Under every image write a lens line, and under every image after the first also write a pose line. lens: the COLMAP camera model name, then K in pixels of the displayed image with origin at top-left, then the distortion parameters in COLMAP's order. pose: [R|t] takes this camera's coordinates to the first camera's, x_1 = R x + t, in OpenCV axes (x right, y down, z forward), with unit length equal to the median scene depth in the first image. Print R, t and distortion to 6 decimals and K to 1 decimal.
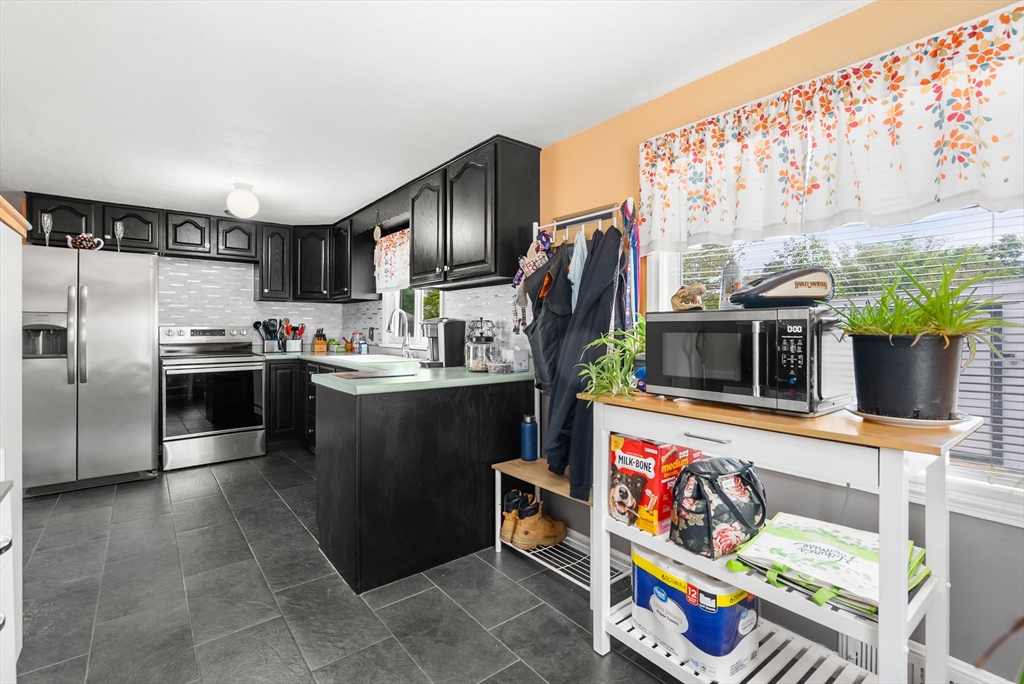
lens RADIAL K [[469.2, 0, 514.9], [0, 469.2, 333.9], [0, 0, 1]] dist [-0.006319, 0.002016]
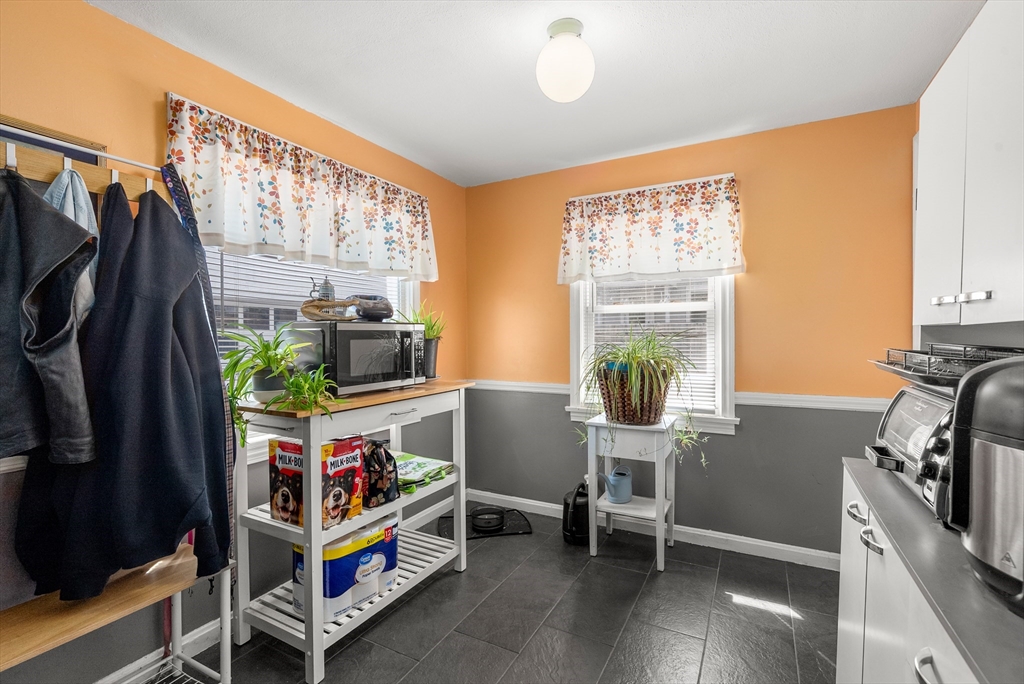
lens RADIAL K [[469.2, 0, 511.5], [0, 469.2, 337.1], [0, 0, 1]] dist [-0.006319, 0.002016]
pose [[-0.393478, -0.009039, 0.919289, -0.890961], [0.008181, 0.999878, 0.013333, -0.021324], [-0.919297, 0.012767, -0.393356, 1.078294]]
